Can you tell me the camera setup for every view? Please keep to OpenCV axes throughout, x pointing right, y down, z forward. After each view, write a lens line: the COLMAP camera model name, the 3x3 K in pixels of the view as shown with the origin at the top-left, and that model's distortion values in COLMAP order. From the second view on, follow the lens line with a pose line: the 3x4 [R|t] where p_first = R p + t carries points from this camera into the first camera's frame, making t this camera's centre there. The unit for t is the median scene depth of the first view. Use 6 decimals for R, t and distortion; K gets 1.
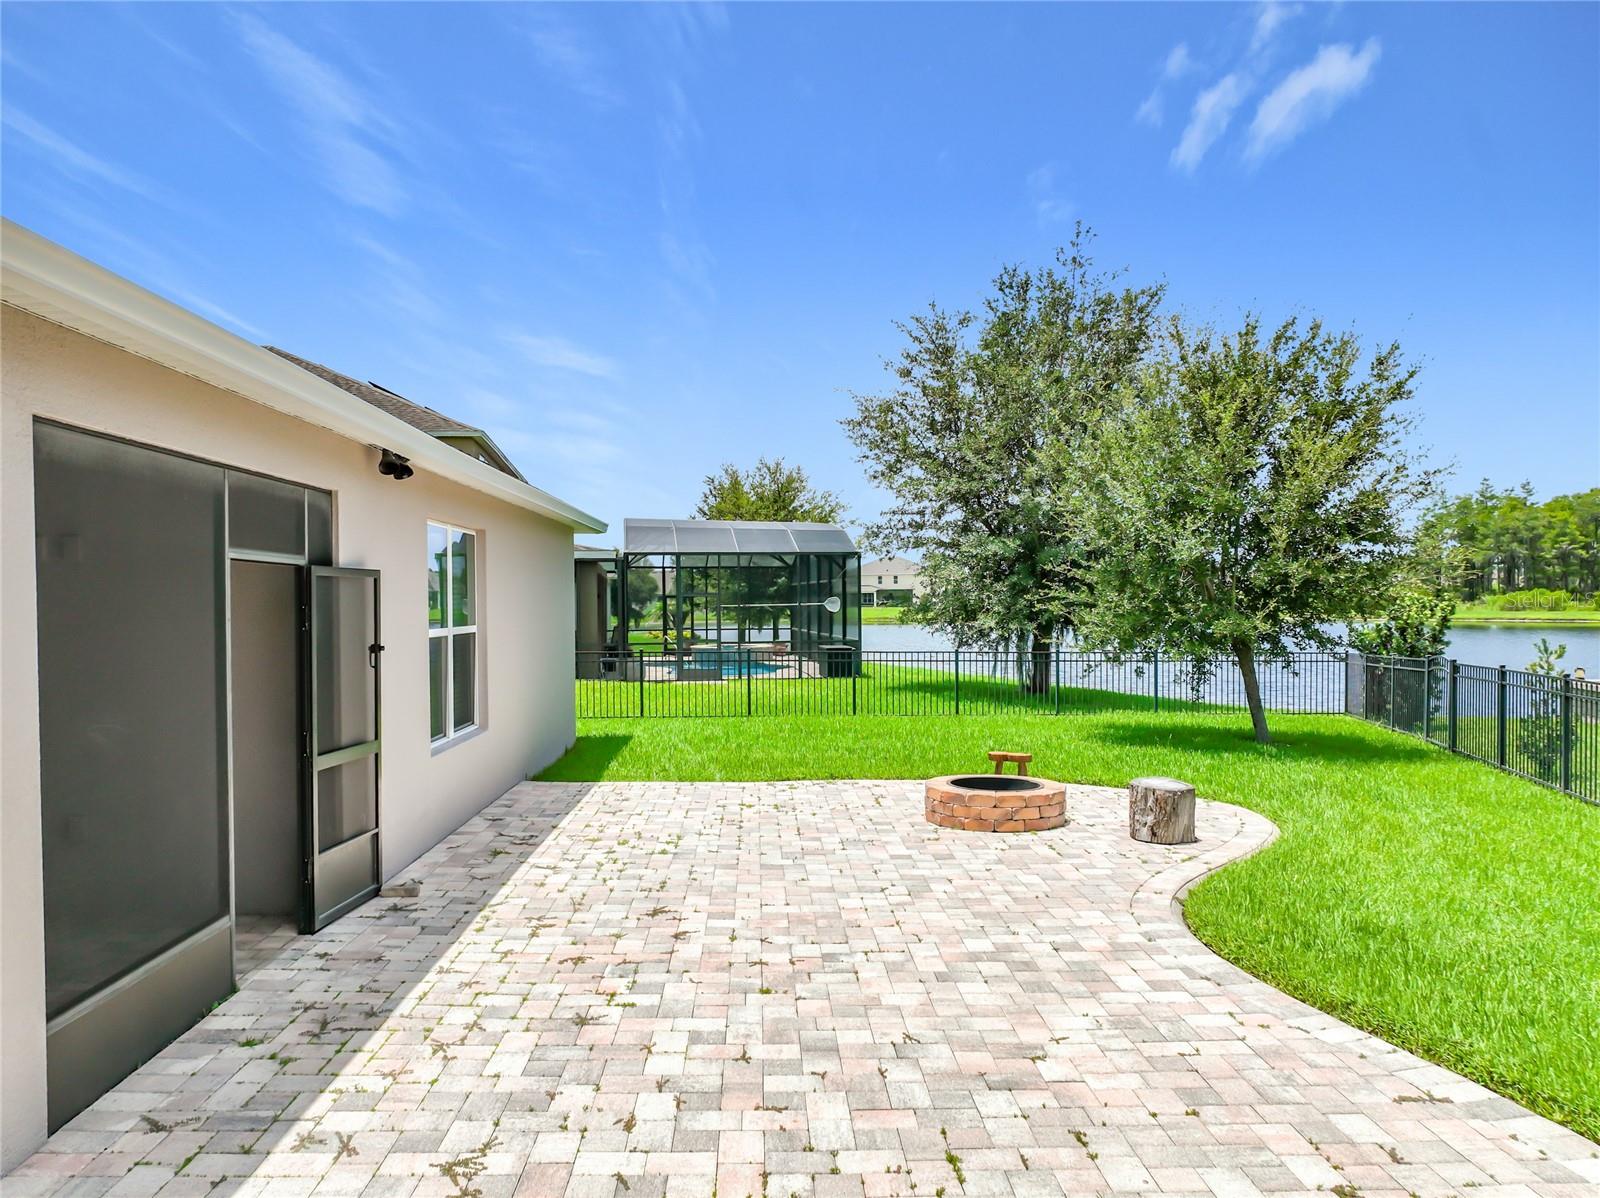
lens RADIAL K [[1134.4, 0, 800.0], [0, 1134.4, 599.0], [0, 0, 1]] dist [-0.007523, 0.002795]
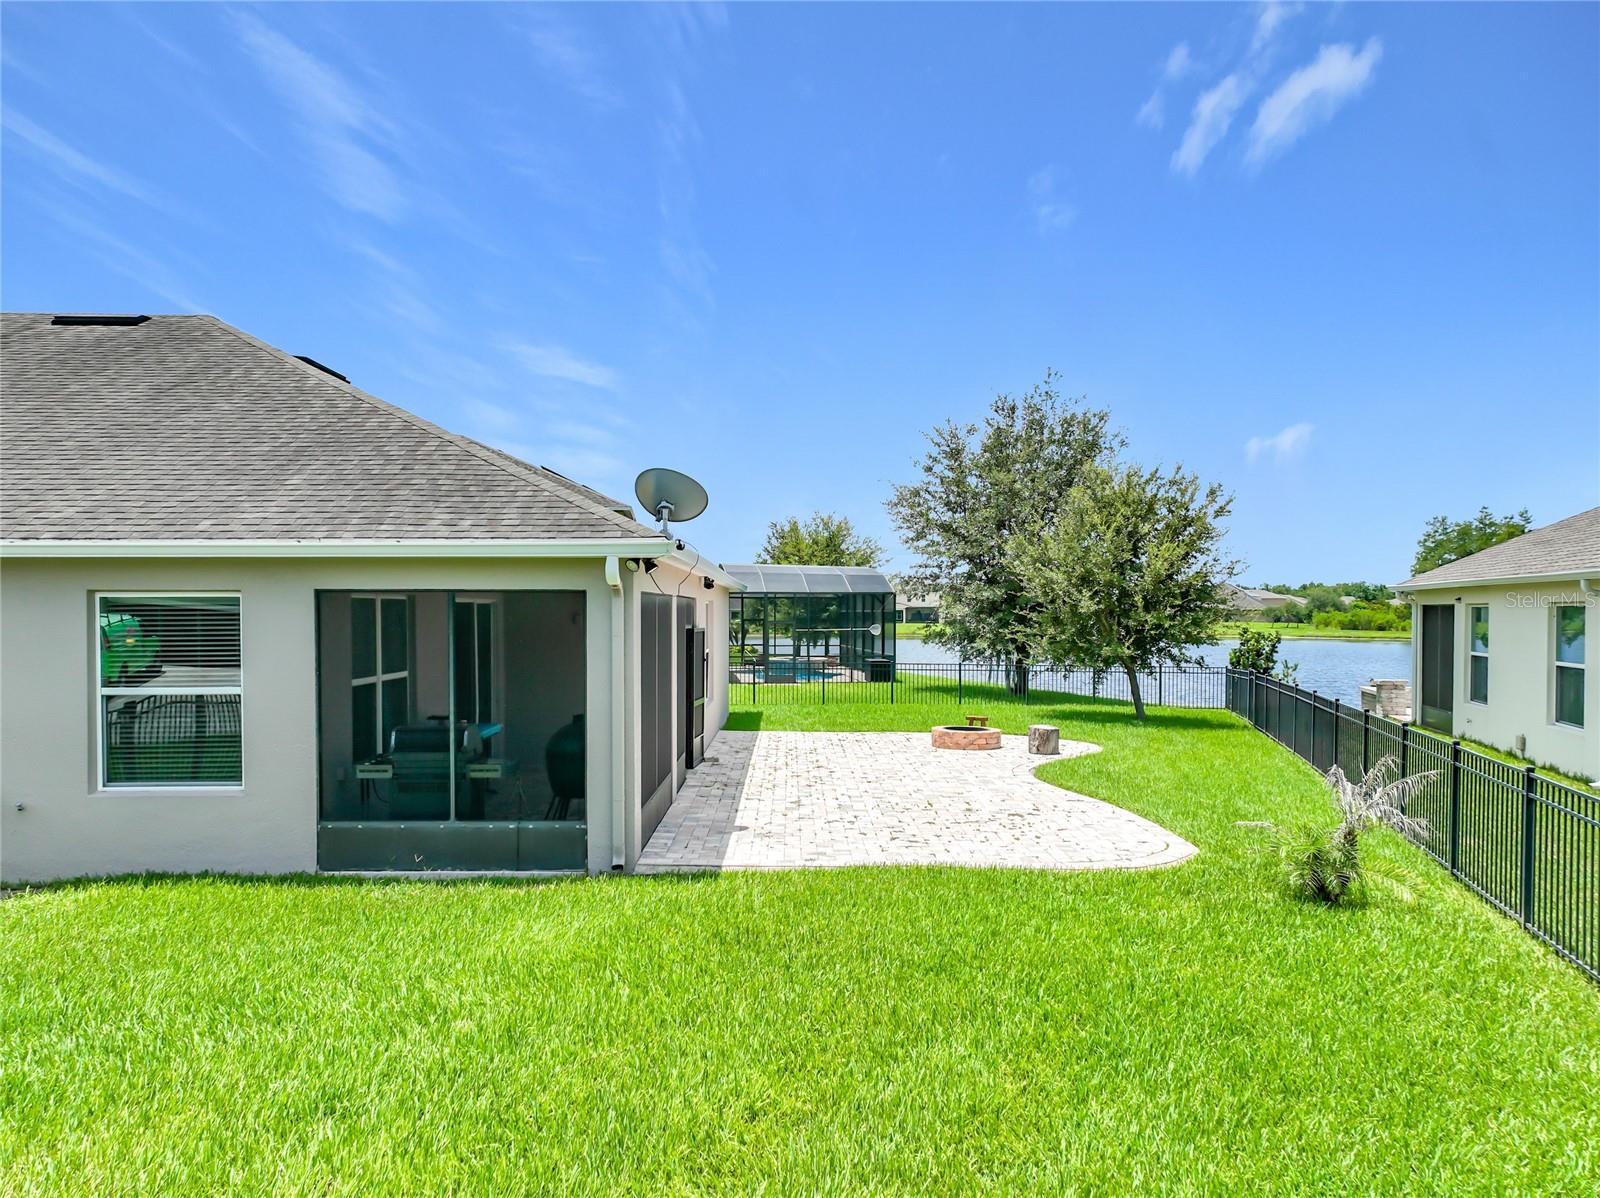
lens RADIAL K [[1142.2, 0, 804.2], [0, 1142.2, 623.0], [0, 0, 1]] dist [0.007748, 0.032658]
pose [[0.999761, 0.008862, -0.020009, -0.033643], [-0.008651, 0.999906, 0.010611, -0.019560], [0.020101, -0.010435, 0.999743, -0.449030]]
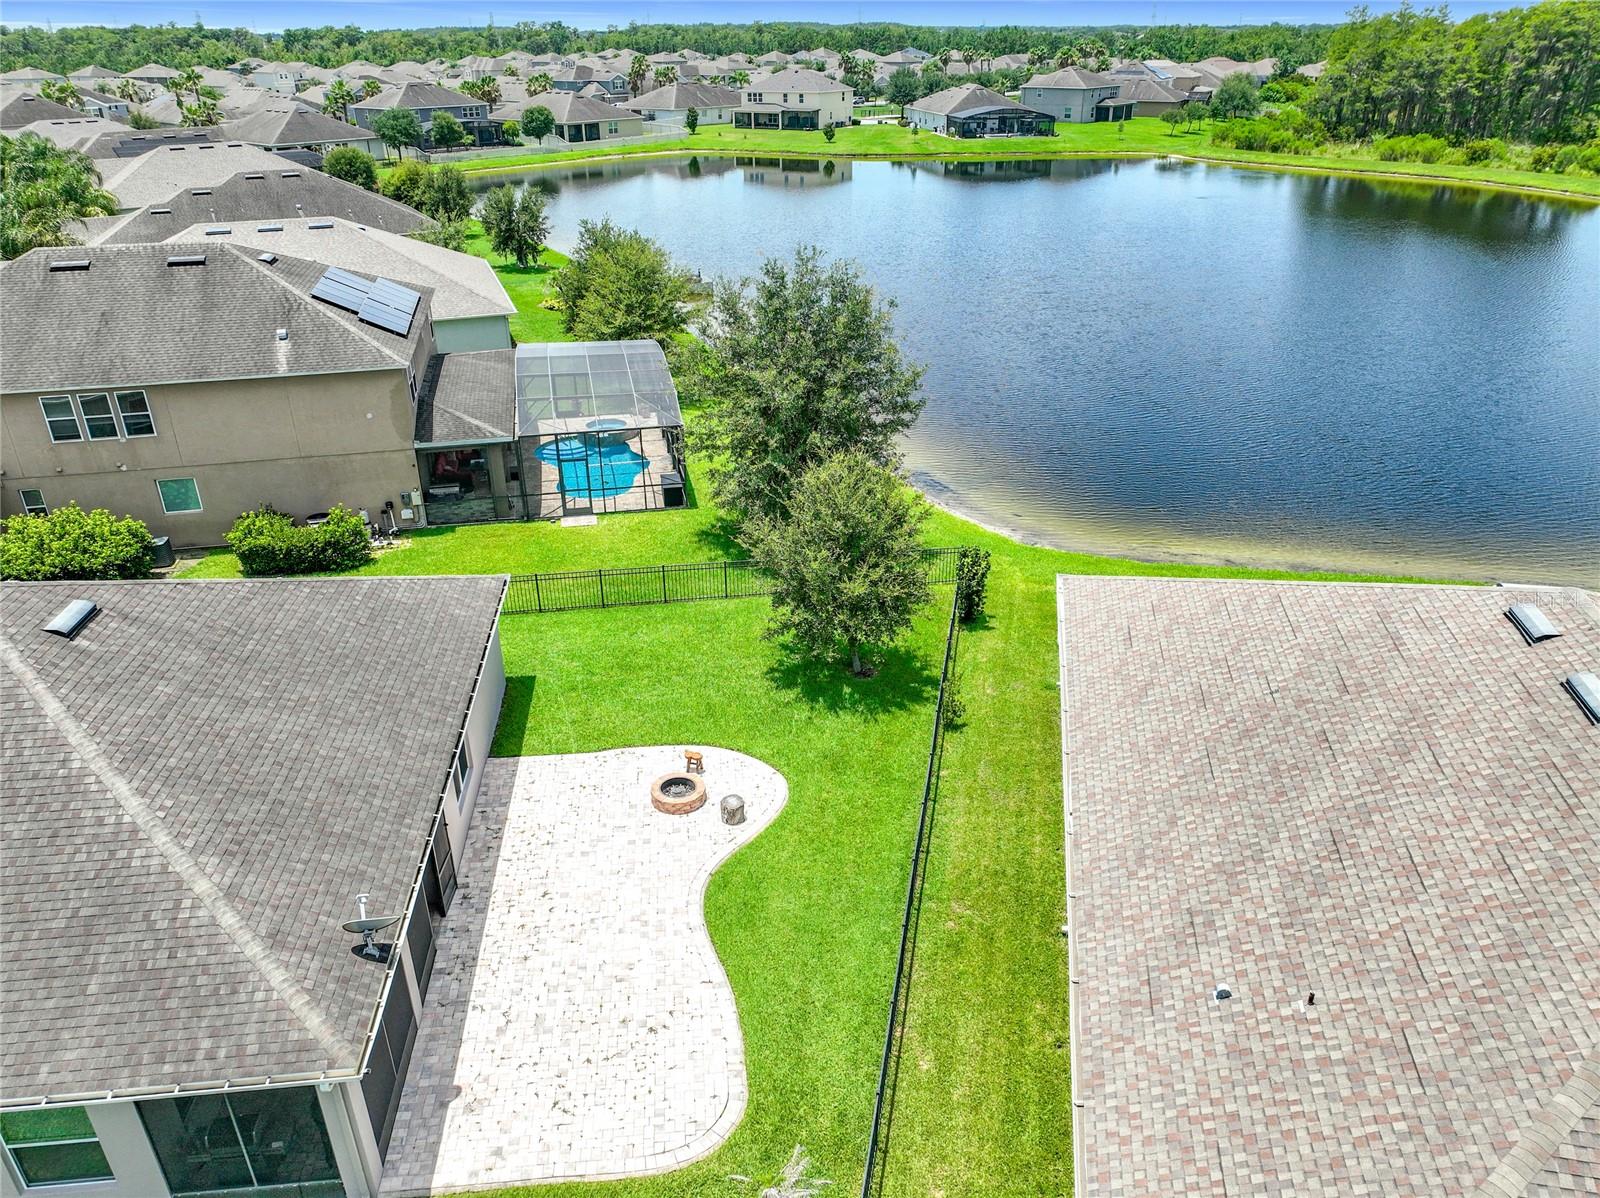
lens RADIAL K [[1198.8, 0, 791.8], [0, 1198.8, 573.4], [0, 0, 1]] dist [-0.005864, -0.001468]
pose [[0.998727, -0.032280, 0.038764, 0.146344], [0.011950, 0.897976, 0.439882, -0.628213], [-0.049009, -0.438859, 0.897219, -0.527106]]
